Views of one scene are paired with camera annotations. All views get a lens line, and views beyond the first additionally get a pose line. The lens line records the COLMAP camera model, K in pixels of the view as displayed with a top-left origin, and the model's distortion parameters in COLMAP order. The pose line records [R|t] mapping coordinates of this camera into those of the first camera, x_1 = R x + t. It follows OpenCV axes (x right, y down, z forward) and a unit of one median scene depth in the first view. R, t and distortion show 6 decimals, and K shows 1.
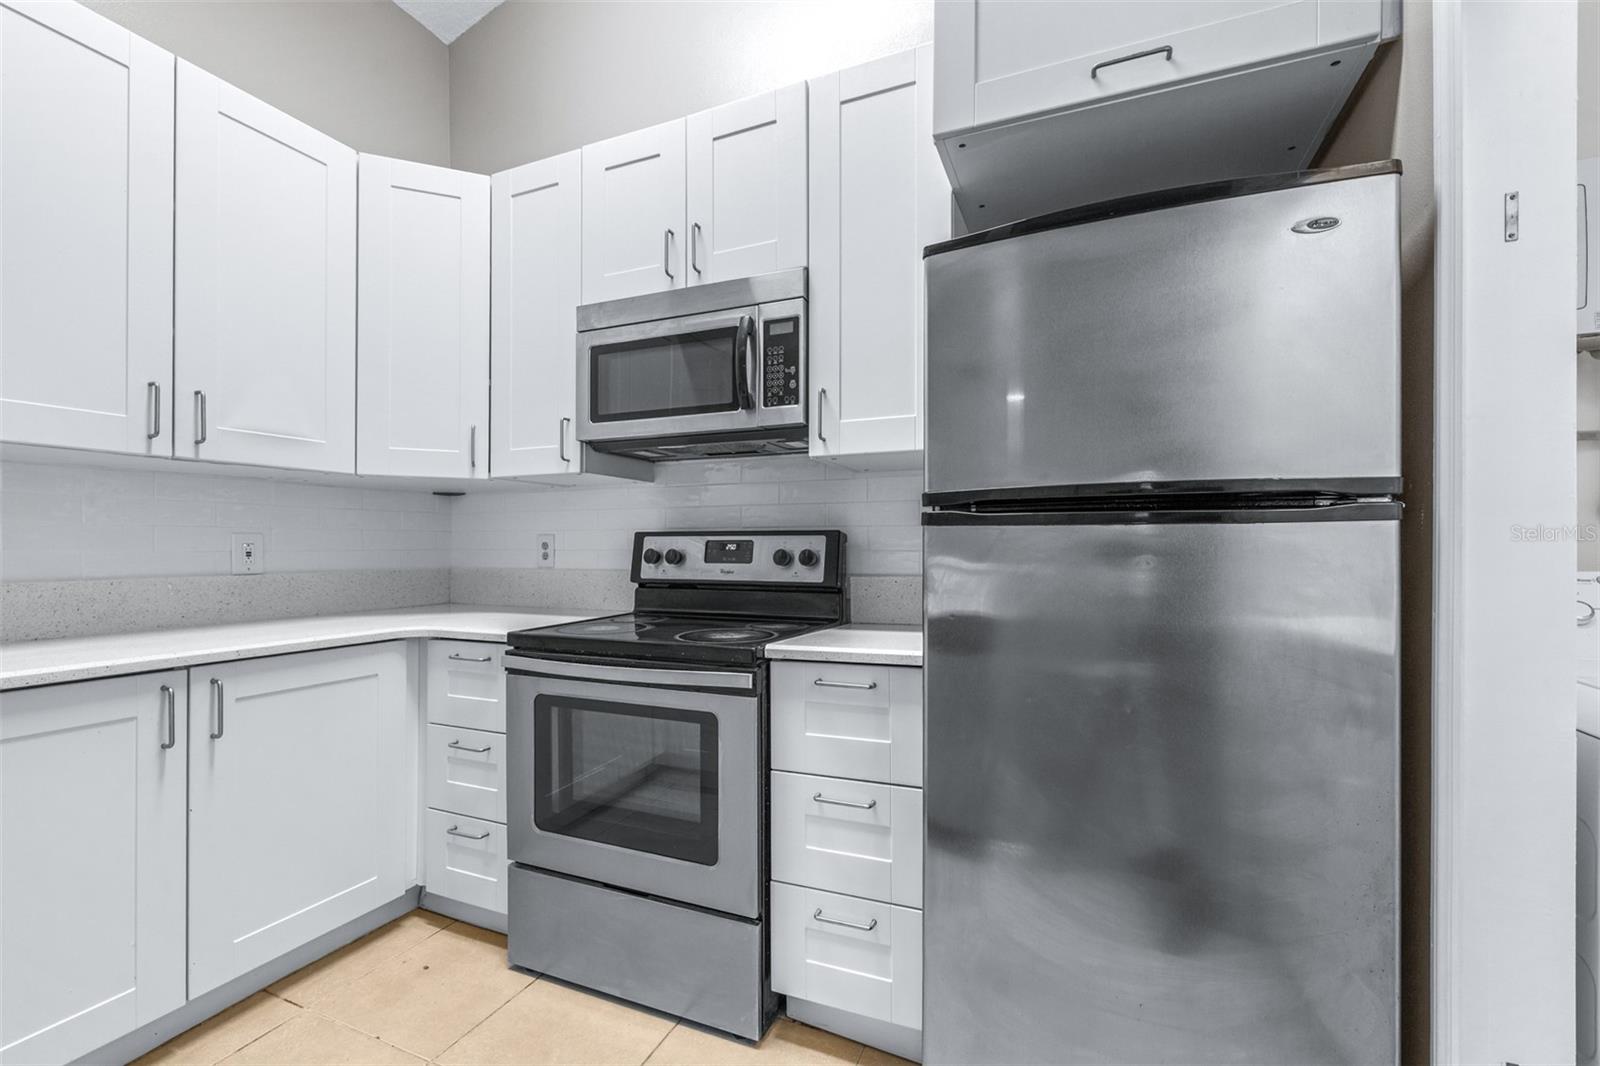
lens RADIAL K [[682.0, 0, 796.6], [0, 682.0, 540.8], [0, 0, 1]] dist [0.000982, -0.000046]
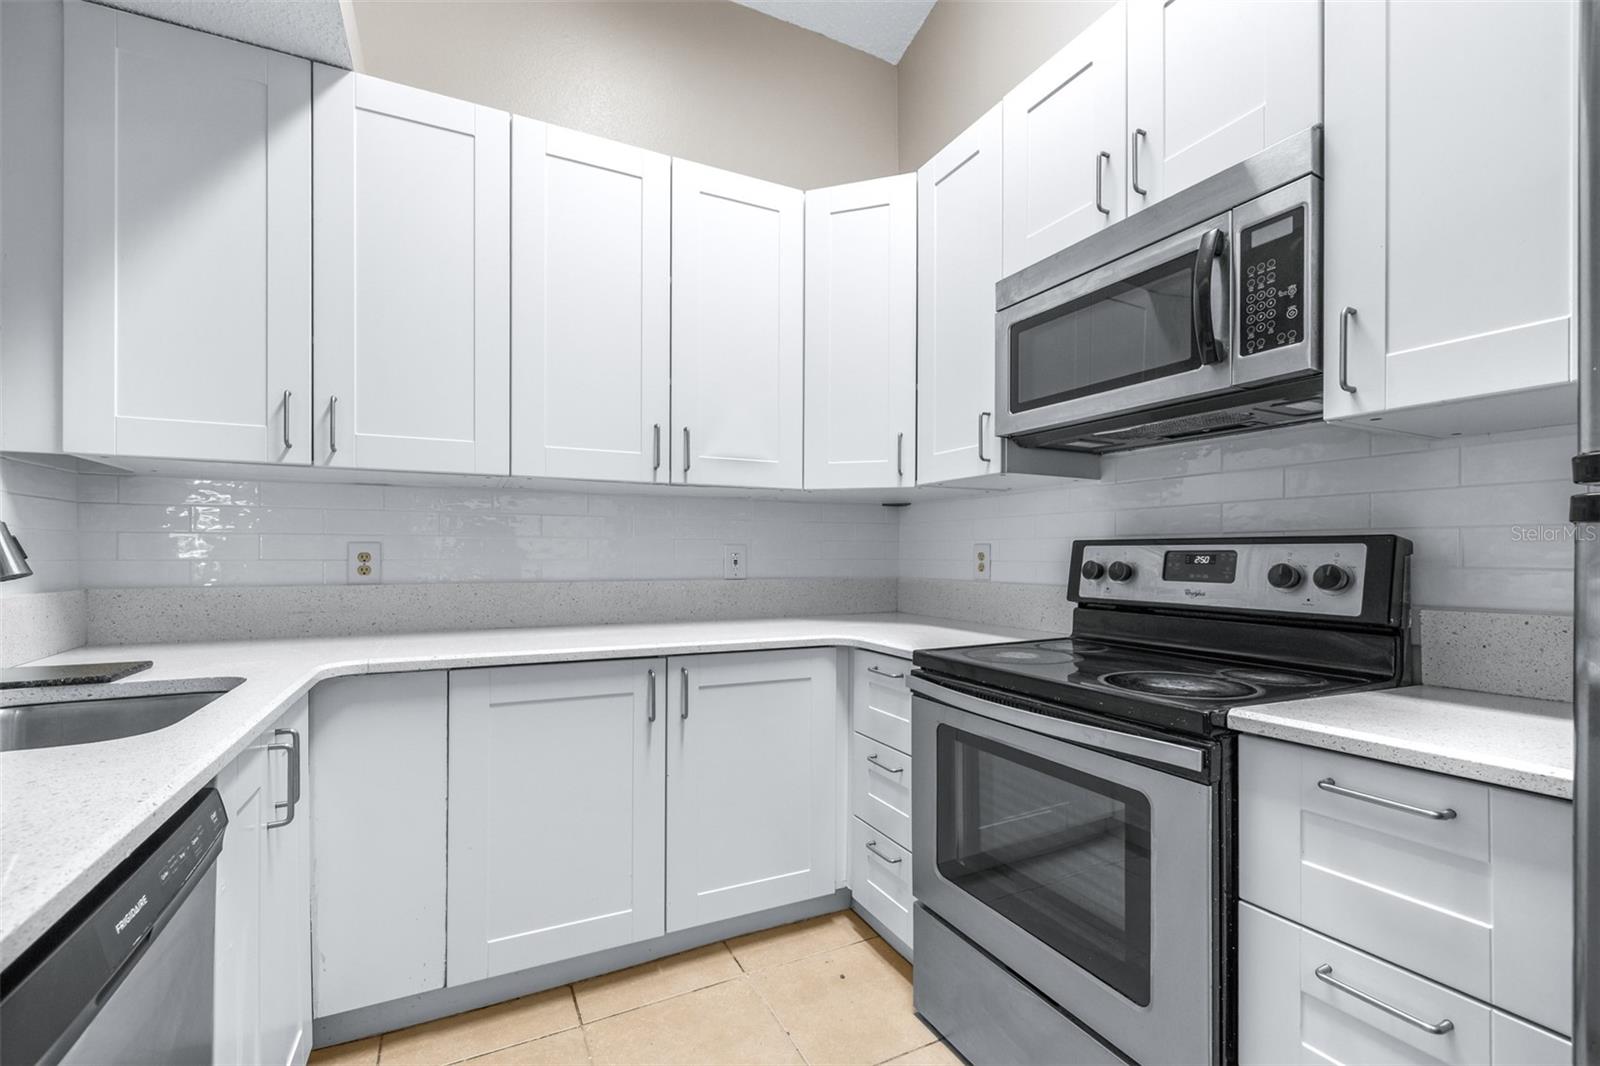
lens RADIAL K [[684.2, 0, 795.9], [0, 684.2, 551.6], [0, 0, 1]] dist [-0.000237, 0.000228]
pose [[0.764994, 0.001027, -0.644037, 0.051426], [0.000848, 0.999996, 0.002603, -0.002186], [0.644037, -0.002537, 0.764990, 0.185136]]
